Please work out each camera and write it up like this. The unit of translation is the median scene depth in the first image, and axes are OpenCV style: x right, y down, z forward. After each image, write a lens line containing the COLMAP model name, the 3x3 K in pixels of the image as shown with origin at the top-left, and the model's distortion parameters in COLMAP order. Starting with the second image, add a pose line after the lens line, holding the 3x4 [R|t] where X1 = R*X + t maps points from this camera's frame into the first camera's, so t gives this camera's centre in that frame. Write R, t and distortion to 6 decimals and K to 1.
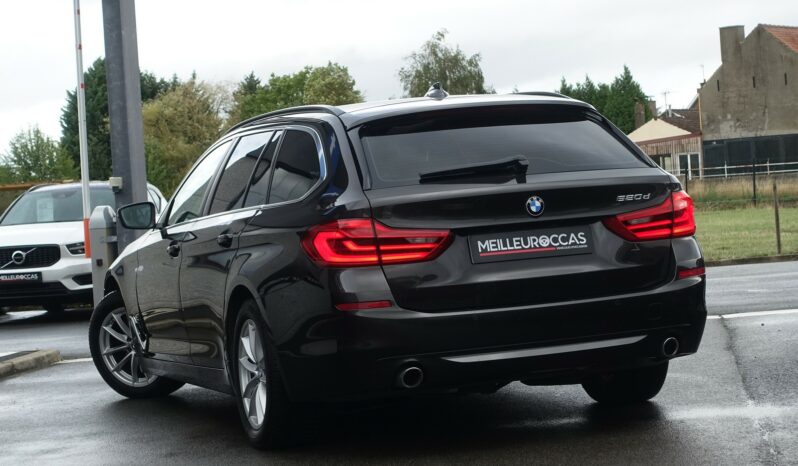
lens RADIAL K [[1612.4, 0, 399.0], [0, 1612.4, 233.0], [0, 0, 1]] dist [-0.002966, -0.400893]
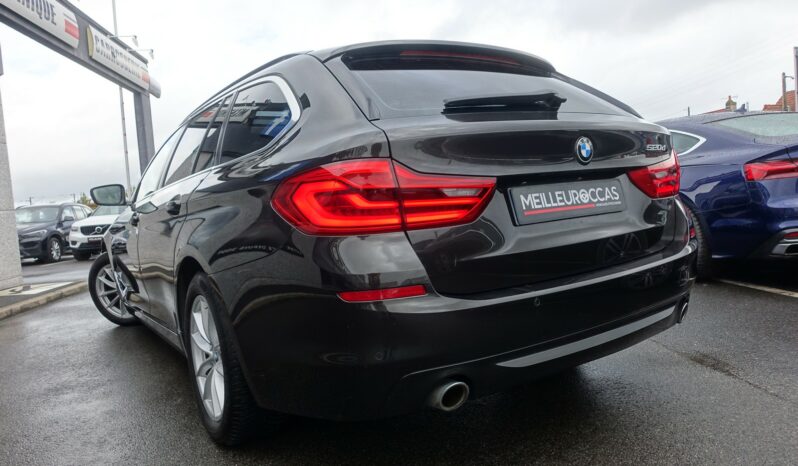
lens RADIAL K [[529.3, 0, 399.0], [0, 529.3, 233.0], [0, 0, 1]] dist [-0.000349, 0.001008]
pose [[0.968411, -0.021065, 0.248470, -0.065415], [0.014250, 0.999472, 0.029195, 0.014391], [-0.248954, -0.024732, 0.968200, 0.766516]]
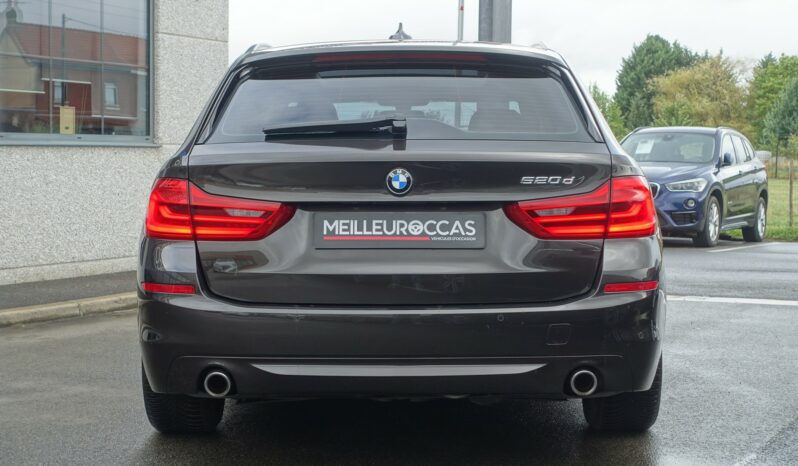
lens RADIAL K [[987.5, 0, 399.0], [0, 987.5, 233.0], [0, 0, 1]] dist [0.021679, 0.011509]
pose [[0.943381, 0.096426, -0.317386, 0.232342], [-0.078523, 0.994538, 0.068757, -0.024227], [0.322283, -0.039942, 0.945800, 0.551198]]
